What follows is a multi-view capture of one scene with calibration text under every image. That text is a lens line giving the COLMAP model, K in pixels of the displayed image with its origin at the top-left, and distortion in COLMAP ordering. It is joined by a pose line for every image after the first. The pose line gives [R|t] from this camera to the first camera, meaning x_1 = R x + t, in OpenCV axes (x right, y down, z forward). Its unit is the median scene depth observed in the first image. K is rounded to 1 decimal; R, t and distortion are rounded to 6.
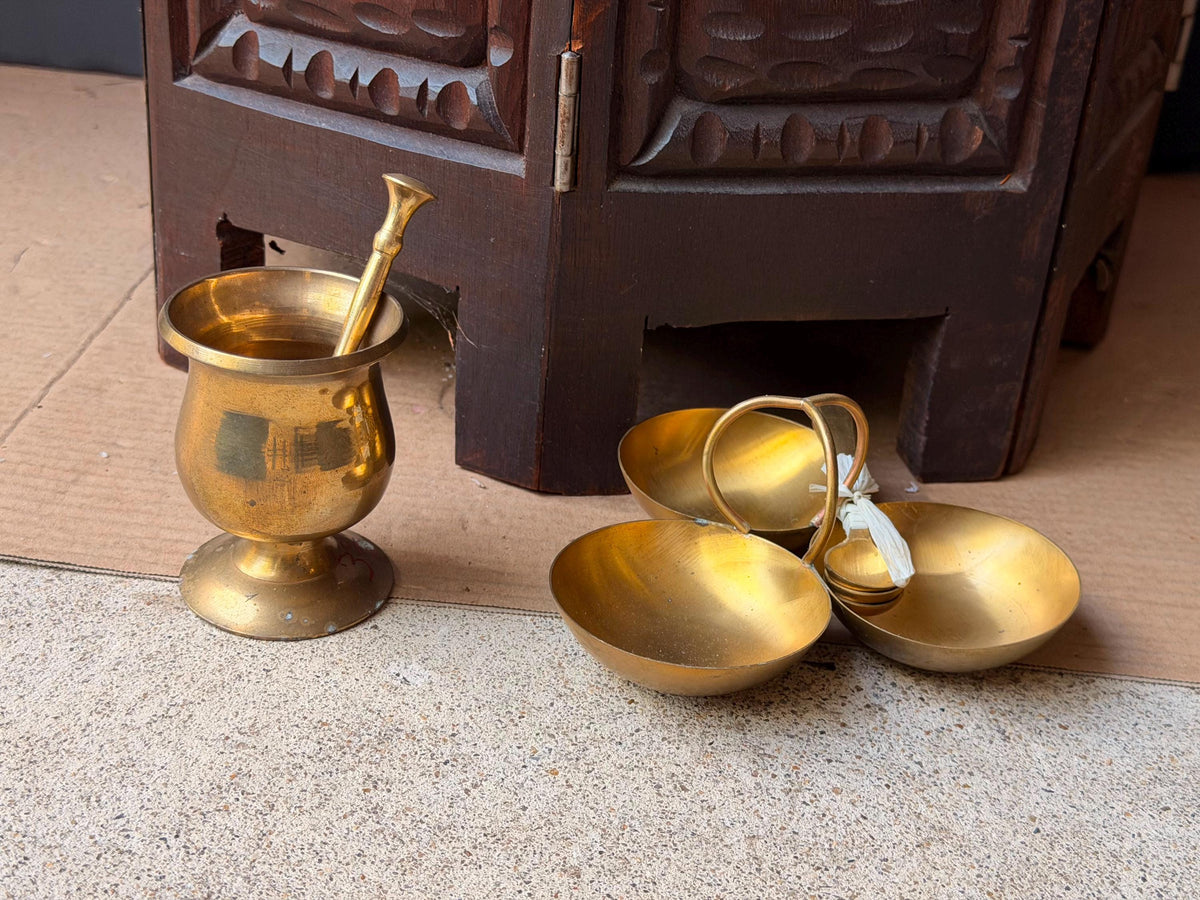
lens RADIAL K [[1743.8, 0, 580.8], [0, 1743.8, 410.3], [0, 0, 1]] dist [0.066783, 0.000000]
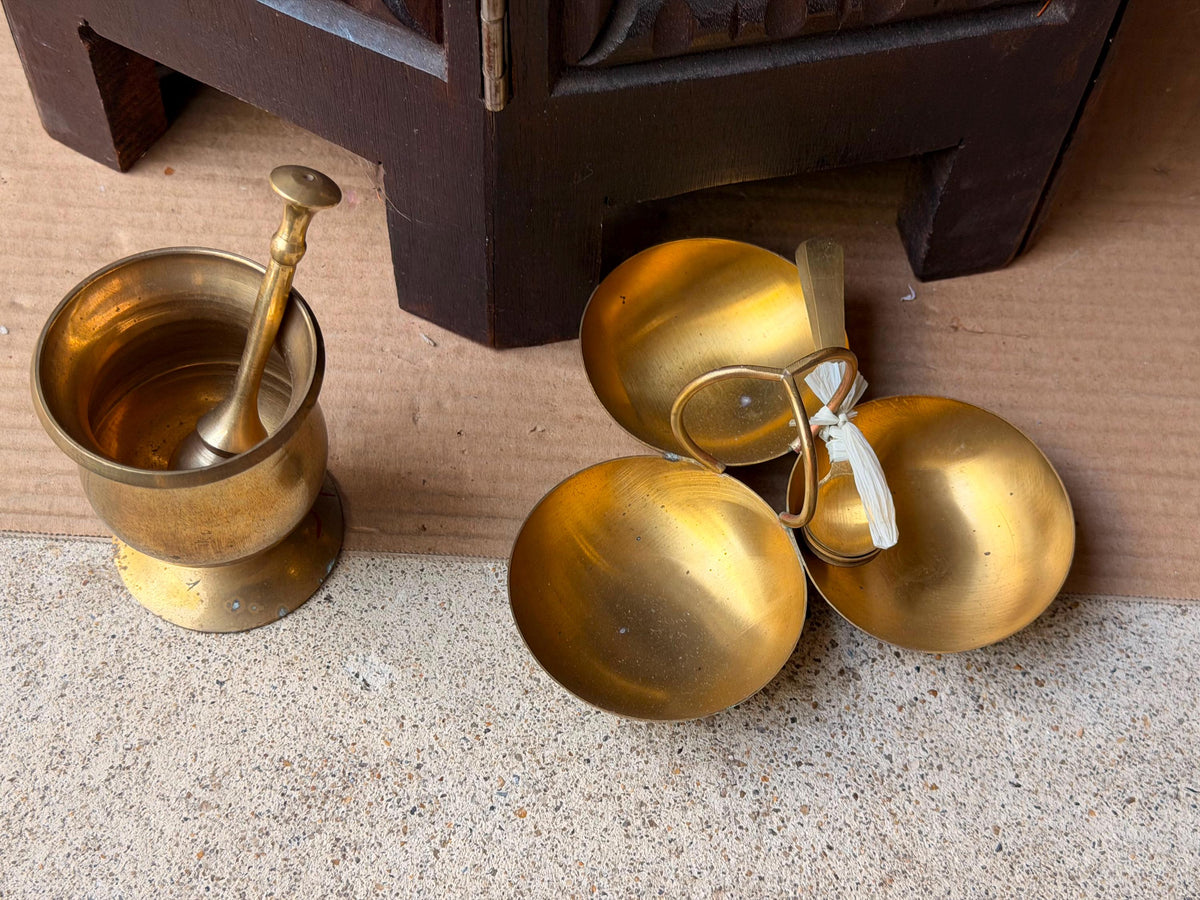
lens RADIAL K [[1743.8, 0, 609.6], [0, 1743.8, 457.3], [0, 0, 1]] dist [0.066783, 0.000000]
pose [[0.999196, -0.040051, -0.001819, 0.038750], [0.034817, 0.844332, 0.534689, -0.433051], [-0.019879, -0.534322, 0.845047, 0.229138]]
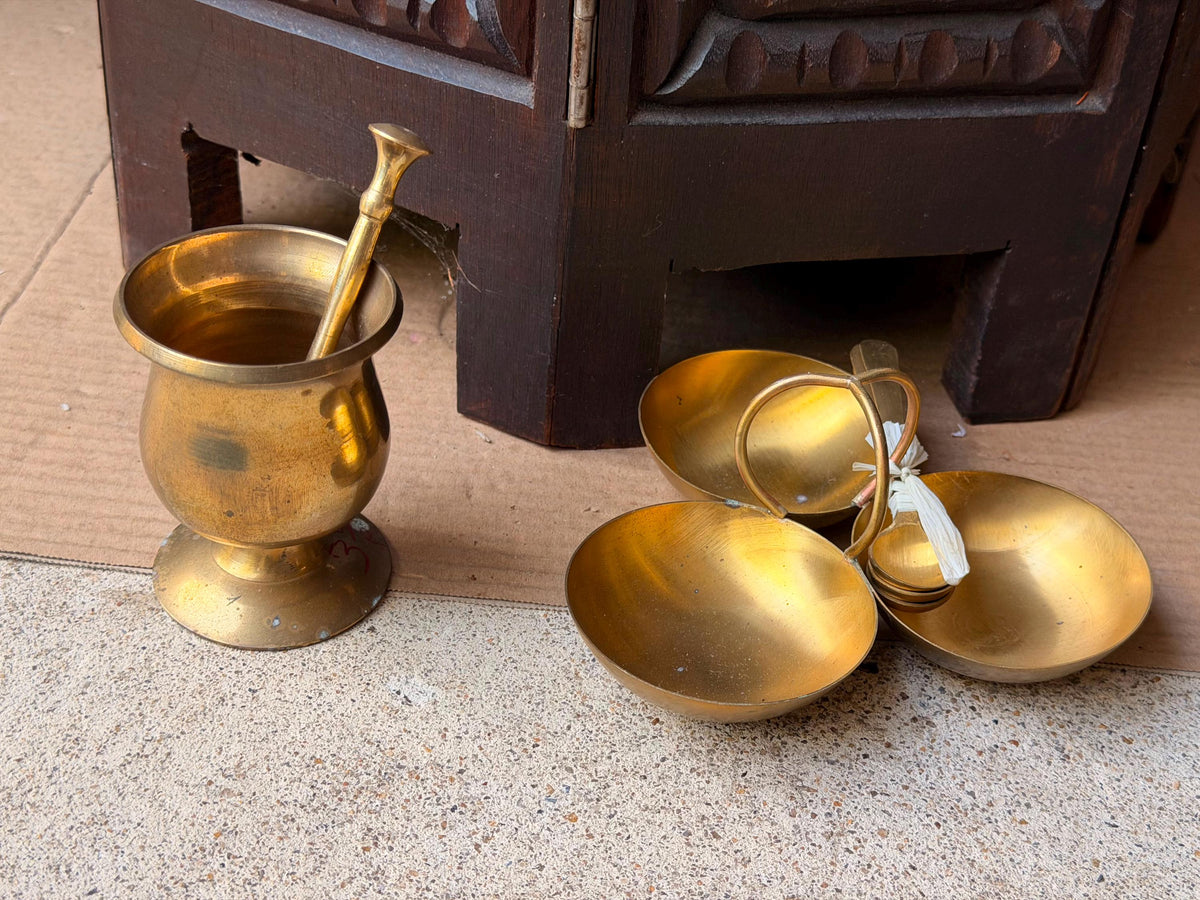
lens RADIAL K [[1743.8, 0, 609.9], [0, 1743.8, 454.5], [0, 0, 1]] dist [0.066783, 0.000000]
pose [[0.999874, -0.003688, 0.015408, -0.008211], [0.000957, 0.984812, 0.173619, -0.119099], [-0.015814, -0.173582, 0.984692, 0.119949]]
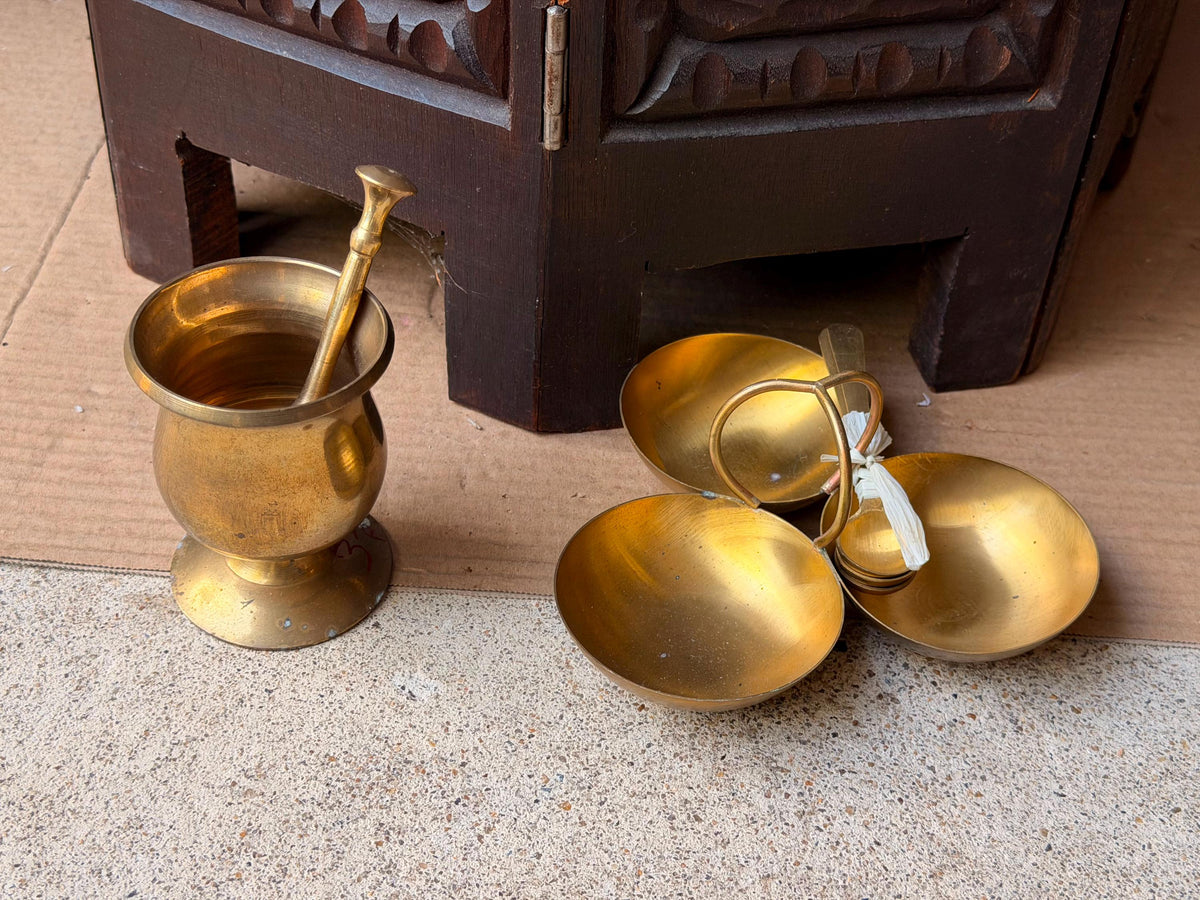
lens RADIAL K [[1743.8, 0, 608.8], [0, 1743.8, 430.2], [0, 0, 1]] dist [0.066783, 0.000000]
pose [[0.999360, -0.032531, 0.014857, 0.000657], [0.027813, 0.968117, 0.248949, -0.215106], [-0.022481, -0.248377, 0.968403, 0.077833]]
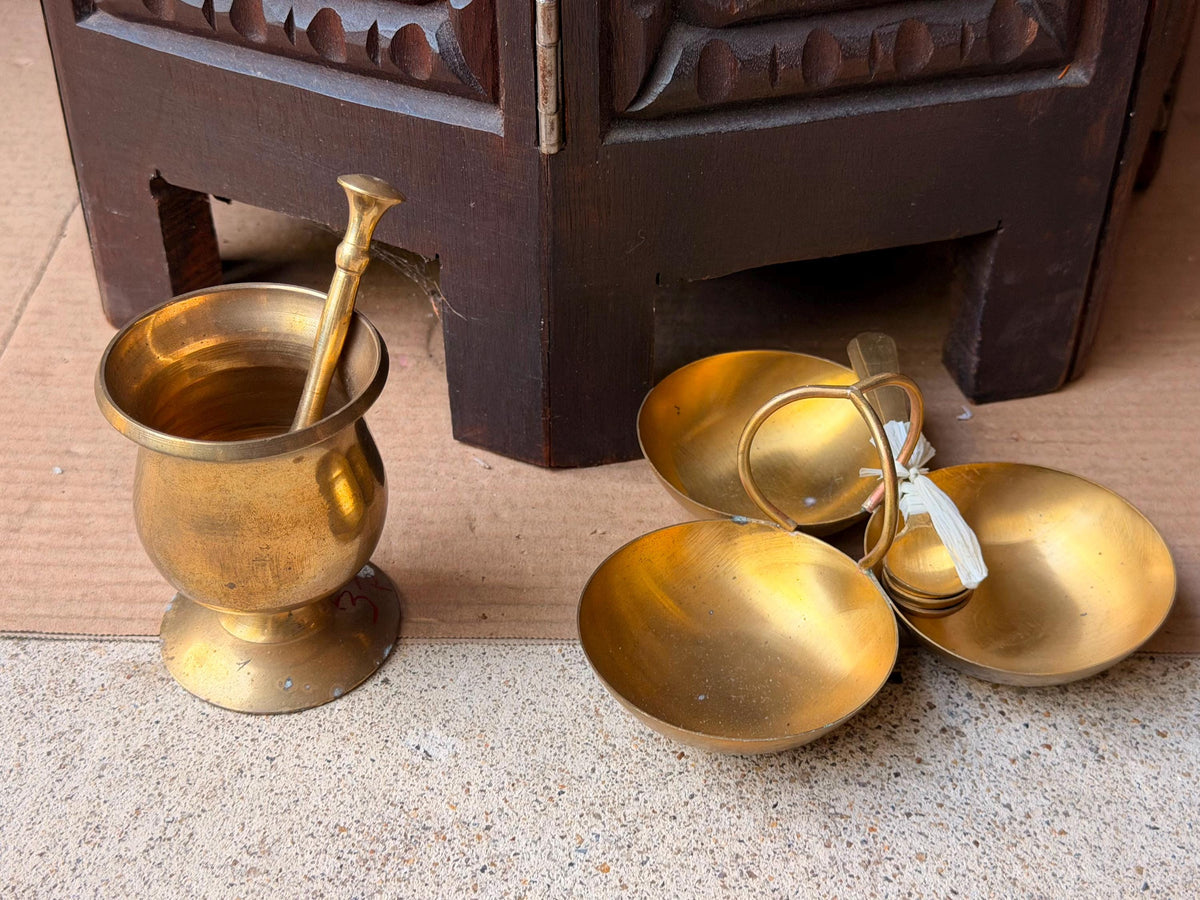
lens RADIAL K [[1743.8, 0, 591.9], [0, 1743.8, 427.2], [0, 0, 1]] dist [0.066783, 0.000000]
pose [[0.996155, -0.087580, 0.002097, -0.003607], [0.085407, 0.976210, 0.199298, -0.167103], [-0.019501, -0.198352, 0.979937, 0.146324]]
